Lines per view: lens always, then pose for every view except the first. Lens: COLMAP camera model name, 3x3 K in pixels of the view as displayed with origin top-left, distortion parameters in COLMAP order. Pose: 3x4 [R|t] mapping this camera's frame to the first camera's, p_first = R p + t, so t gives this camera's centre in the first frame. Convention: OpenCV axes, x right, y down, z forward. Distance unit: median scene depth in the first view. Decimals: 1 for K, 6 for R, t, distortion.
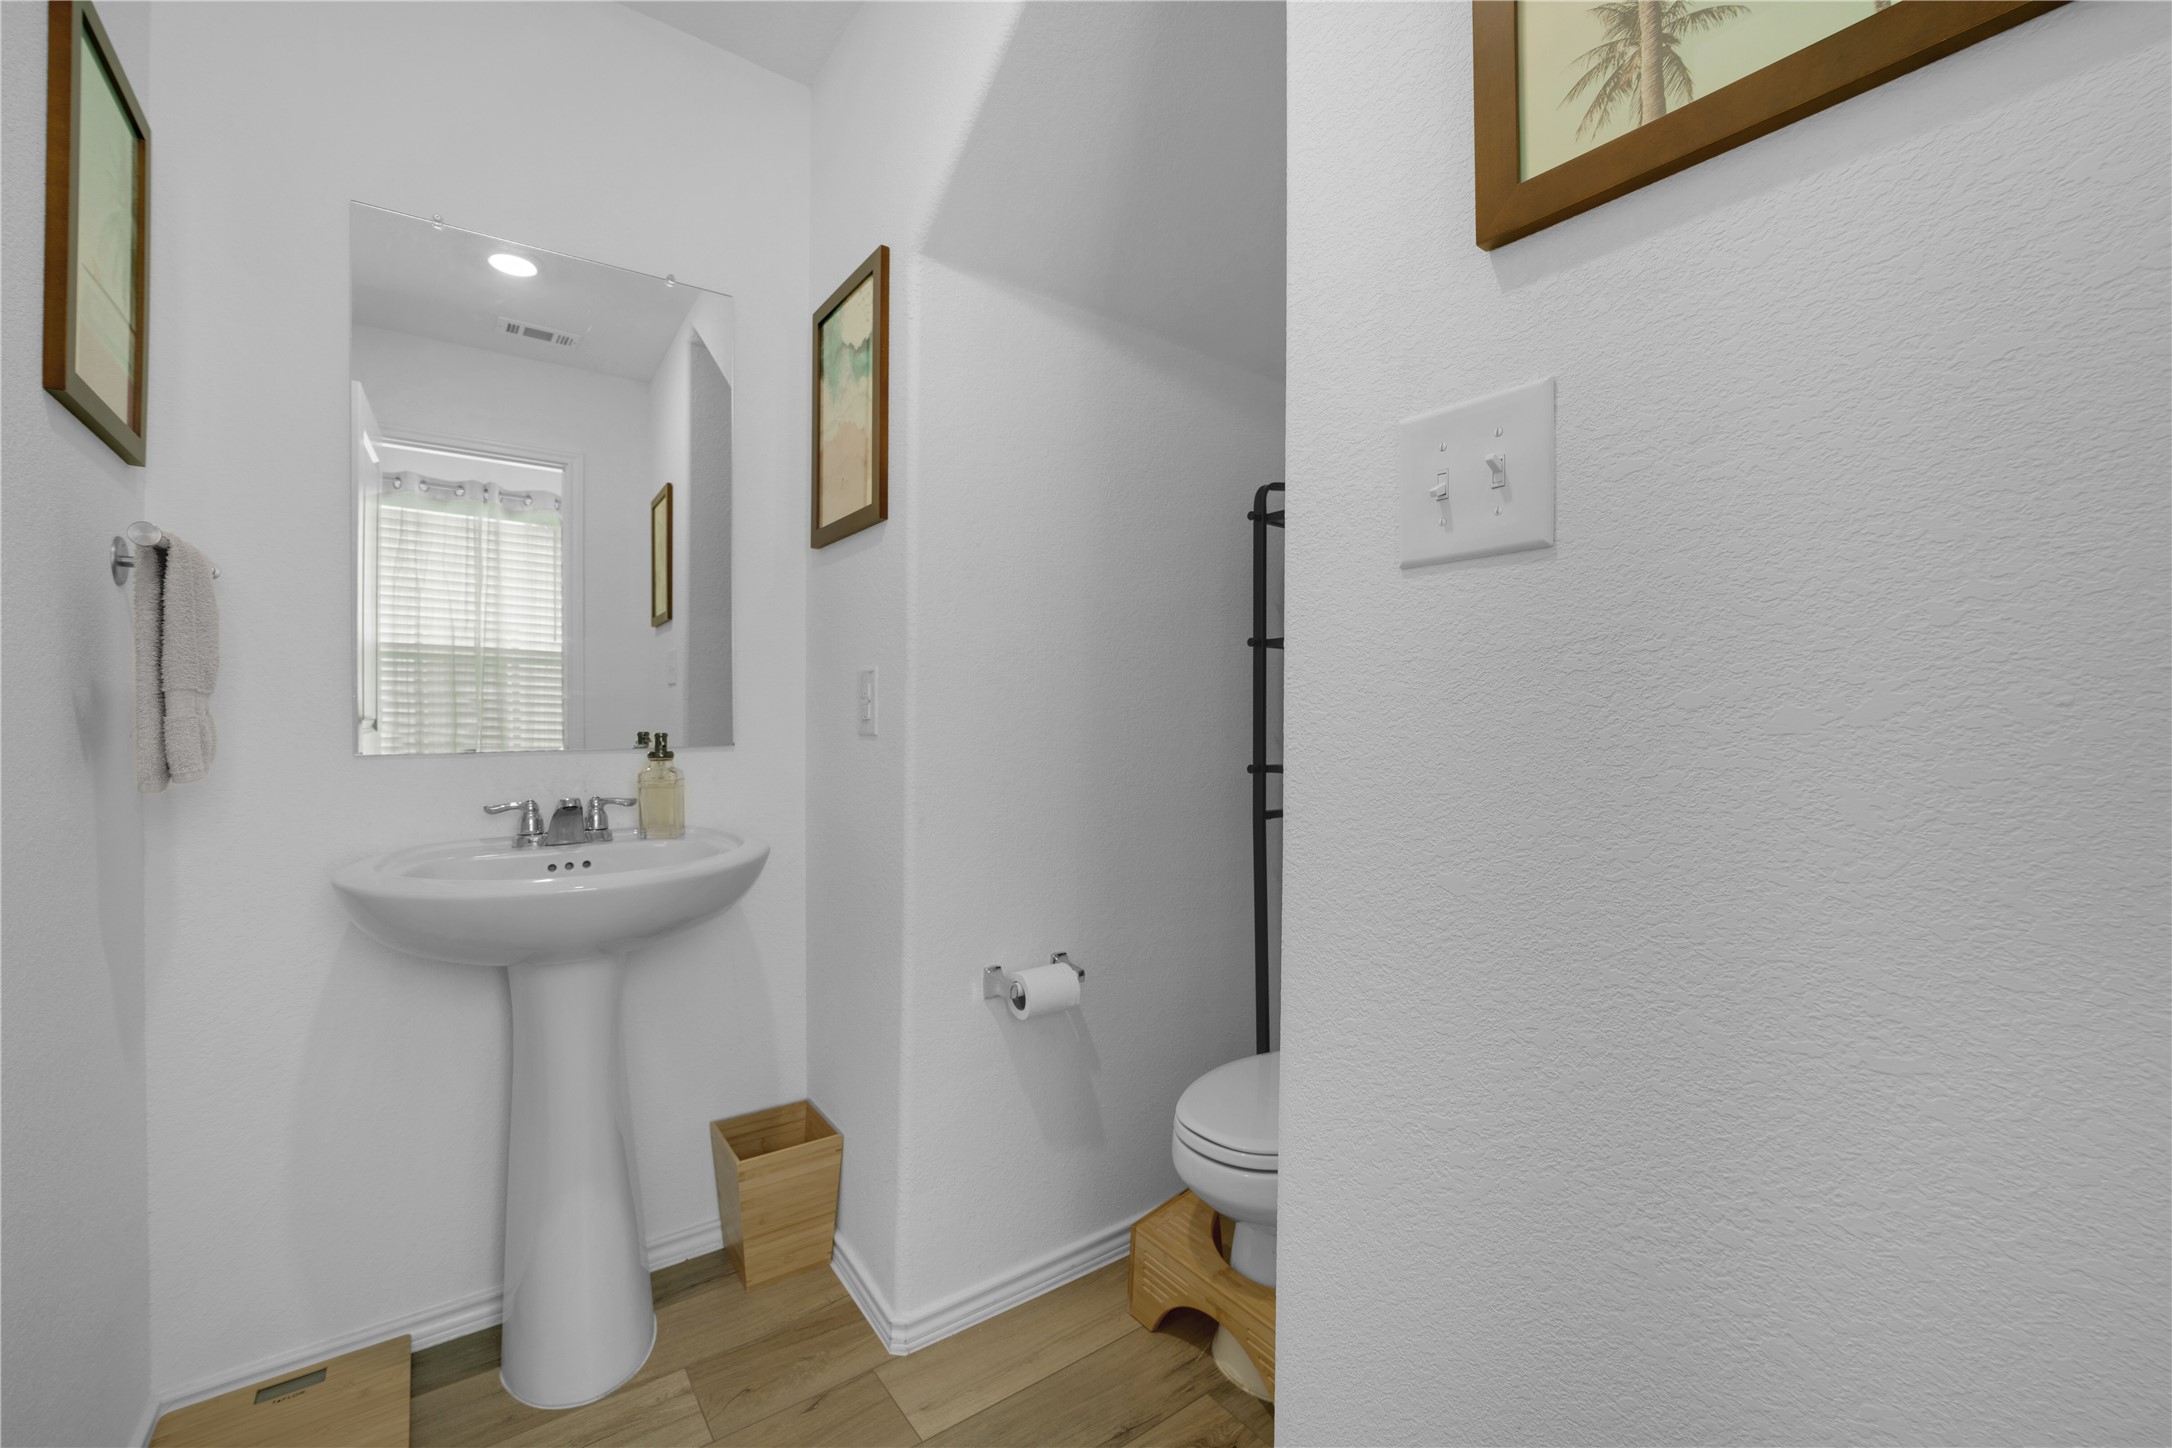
lens RADIAL K [[840.8, 0, 1081.3], [0, 840.8, 720.9], [0, 0, 1]] dist [-0.027722, 0.004189]
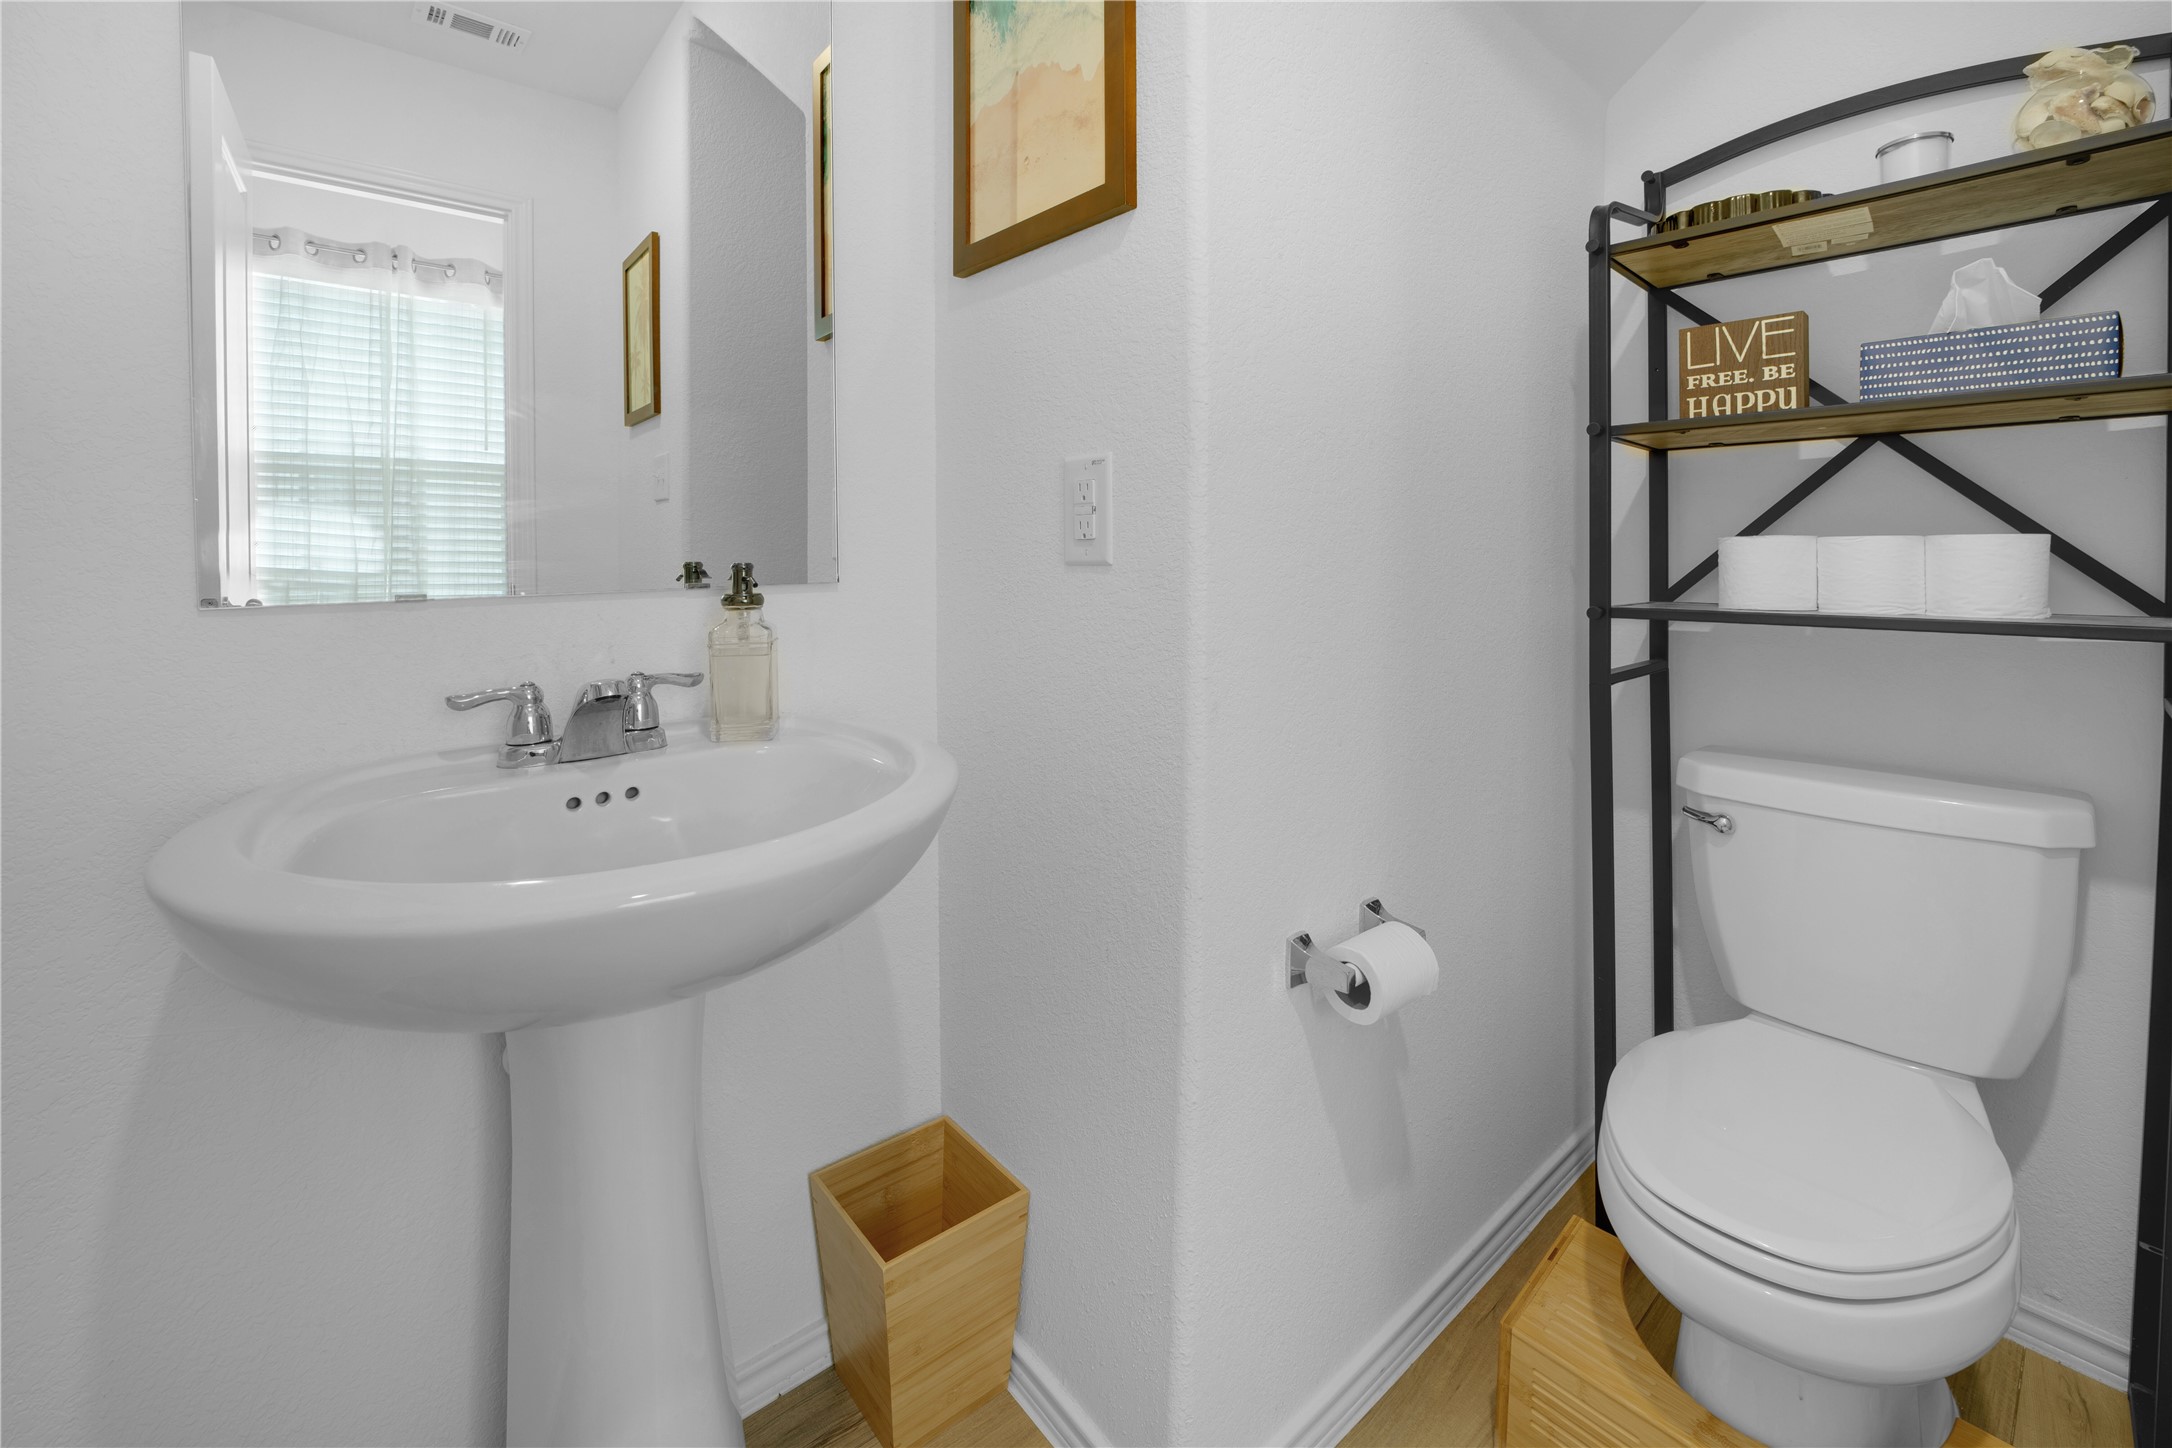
lens RADIAL K [[892.7, 0, 1093.0], [0, 892.7, 559.0], [0, 0, 1]] dist [-0.022676, 0.002522]
pose [[0.998347, -0.006776, 0.057072, -0.261881], [0.006175, 0.999924, 0.010698, 0.004965], [-0.057140, -0.010328, 0.998313, 0.313753]]
